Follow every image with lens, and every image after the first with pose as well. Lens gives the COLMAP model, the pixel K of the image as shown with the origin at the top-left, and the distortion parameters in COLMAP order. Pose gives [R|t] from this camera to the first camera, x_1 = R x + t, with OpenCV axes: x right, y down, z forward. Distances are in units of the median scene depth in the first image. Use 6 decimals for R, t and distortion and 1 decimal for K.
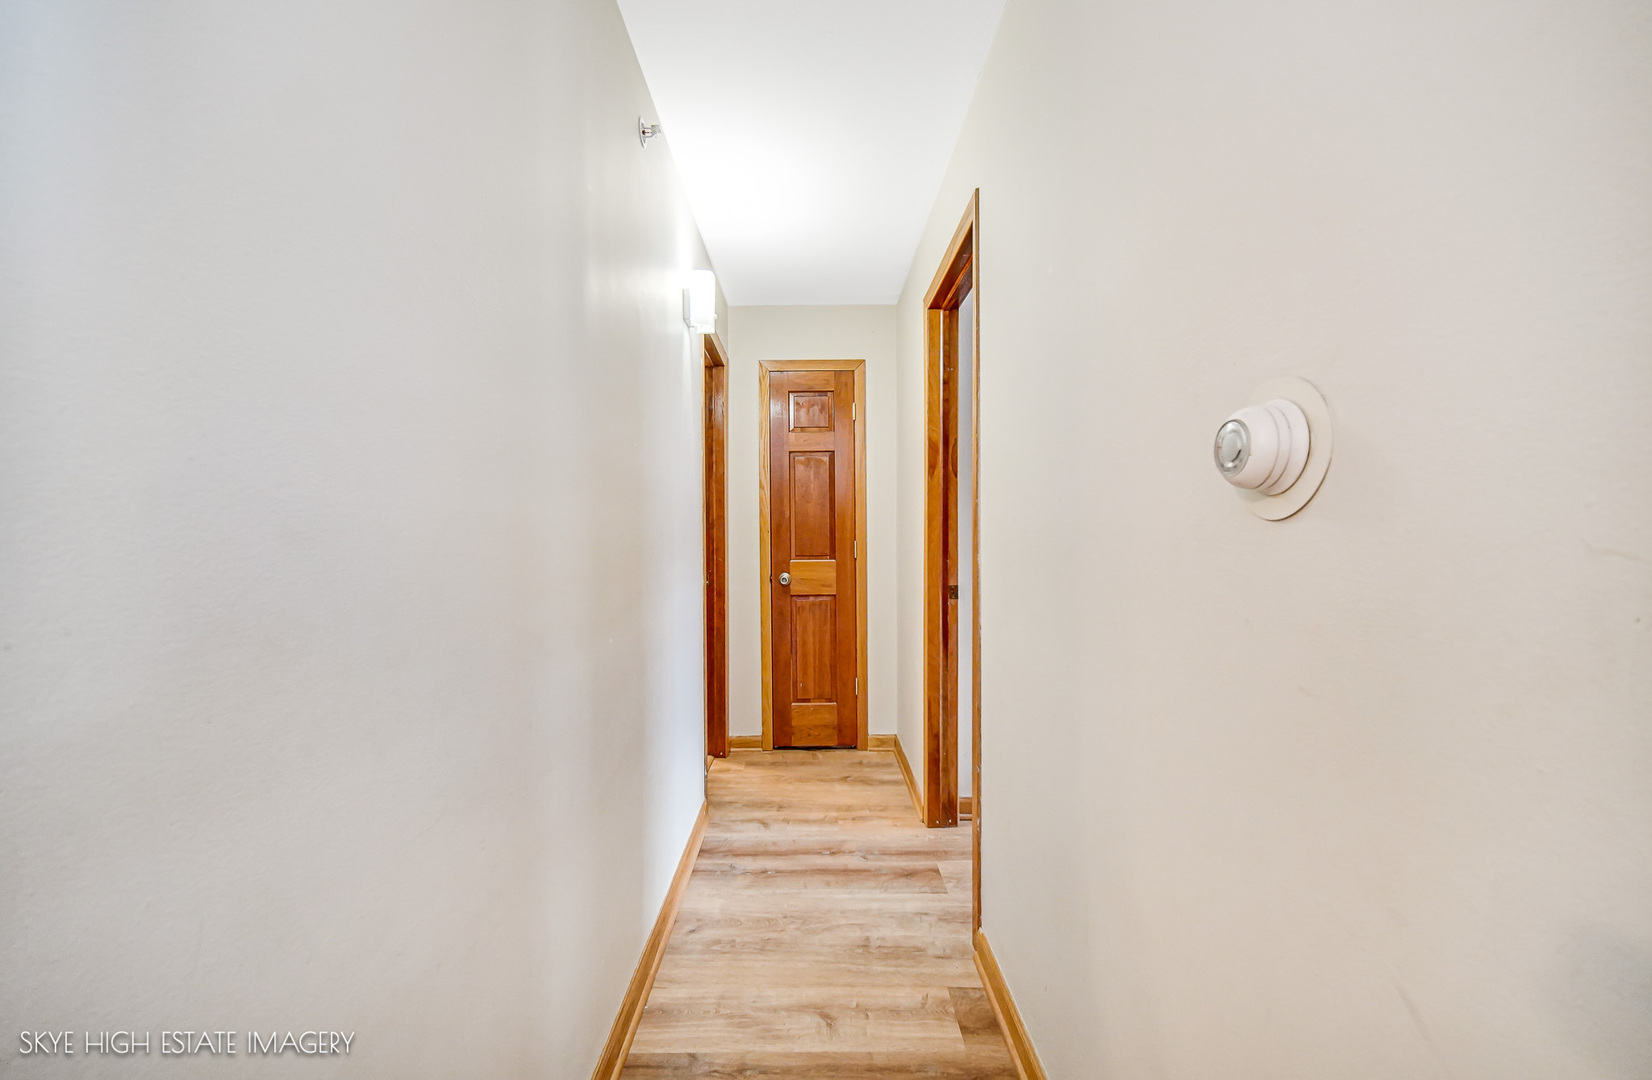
lens RADIAL K [[650.0, 0, 827.0], [0, 650.0, 532.8], [0, 0, 1]] dist [0.001424, -0.000299]
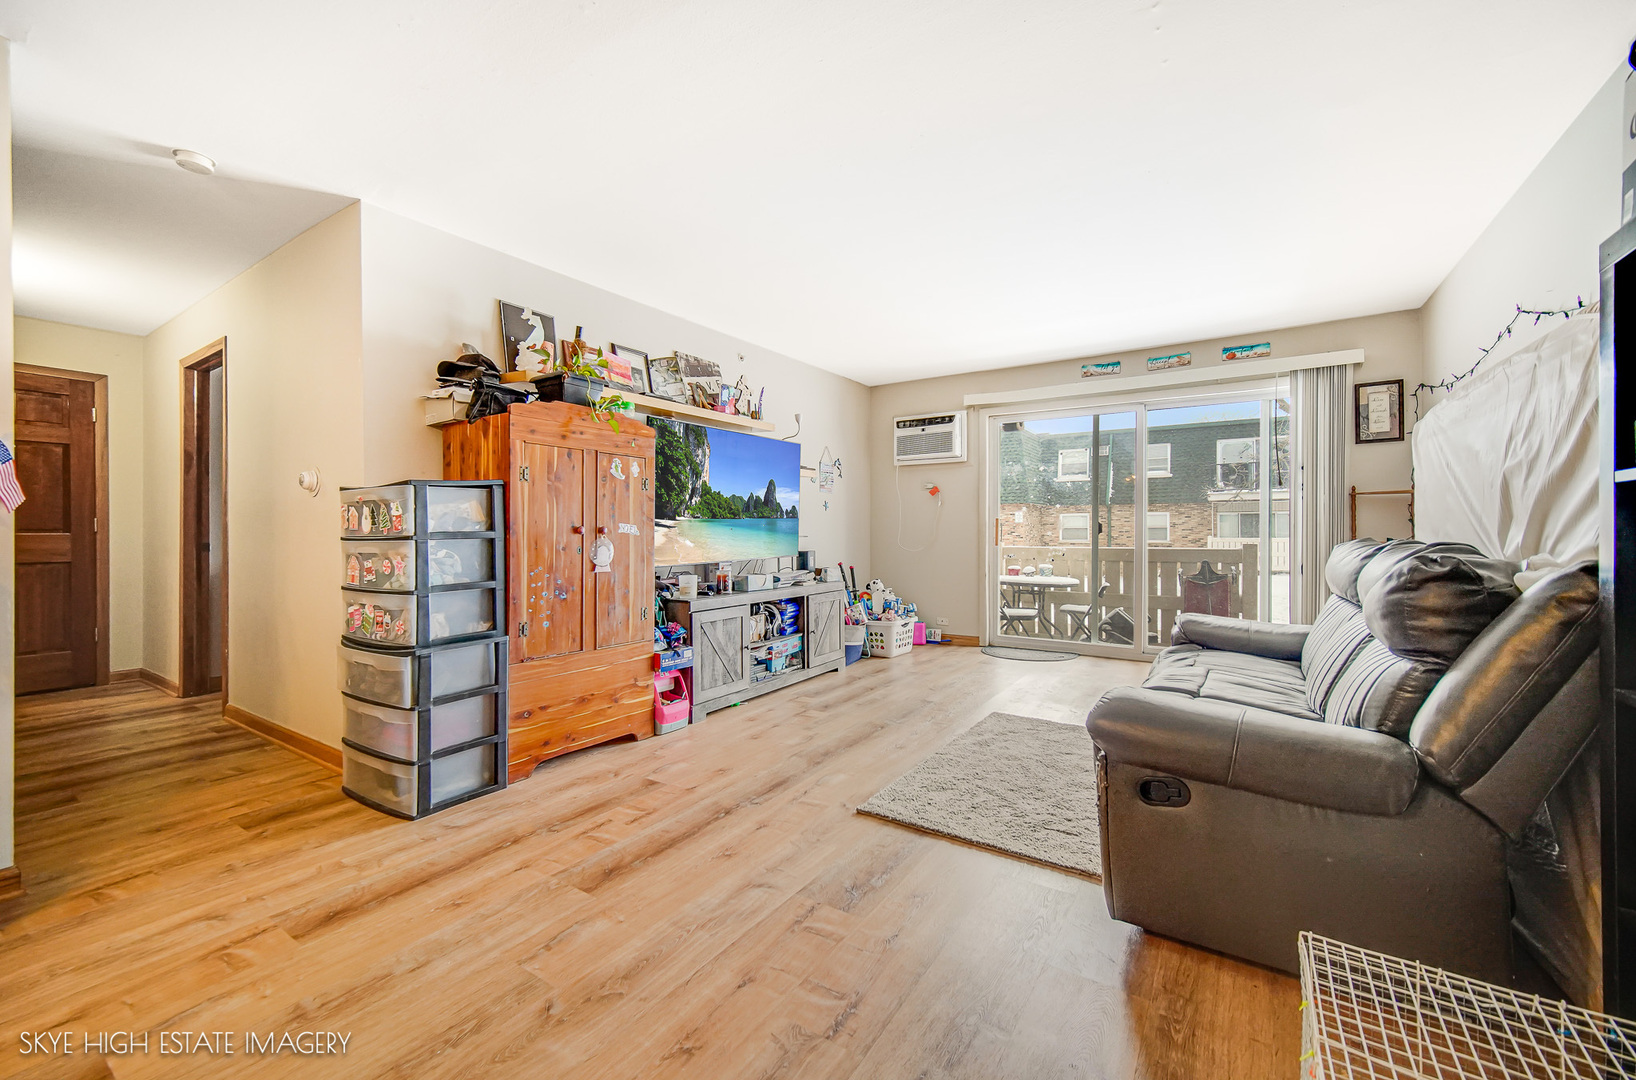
lens RADIAL K [[643.7, 0, 821.5], [0, 643.7, 536.1], [0, 0, 1]] dist [0.001424, -0.000299]
pose [[0.558045, 0.002240, 0.829808, -0.205969], [0.002079, 0.999989, -0.004098, 0.055032], [-0.829808, 0.004012, 0.558035, -0.855925]]
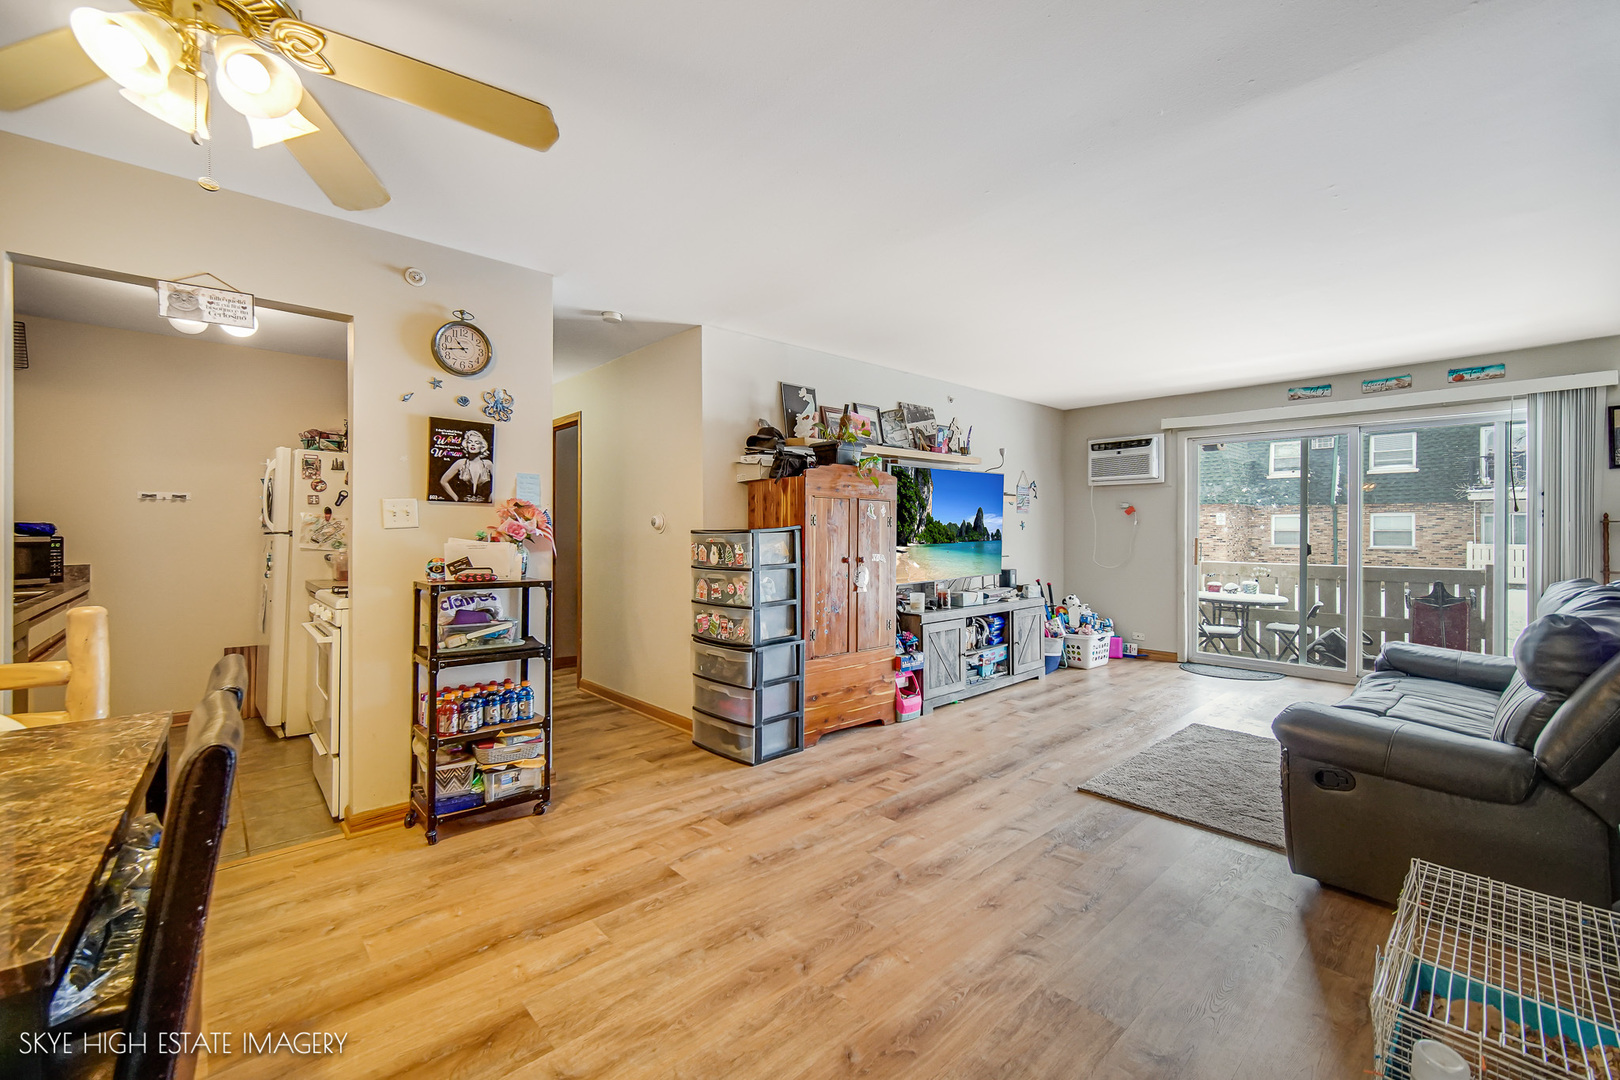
lens RADIAL K [[673.3, 0, 825.2], [0, 673.3, 528.2], [0, 0, 1]] dist [-0.003735, 0.000188]
pose [[0.735581, 0.008647, 0.677381, -0.500599], [-0.002503, 0.999946, -0.010046, -0.001433], [-0.677432, 0.005694, 0.735564, -0.948772]]
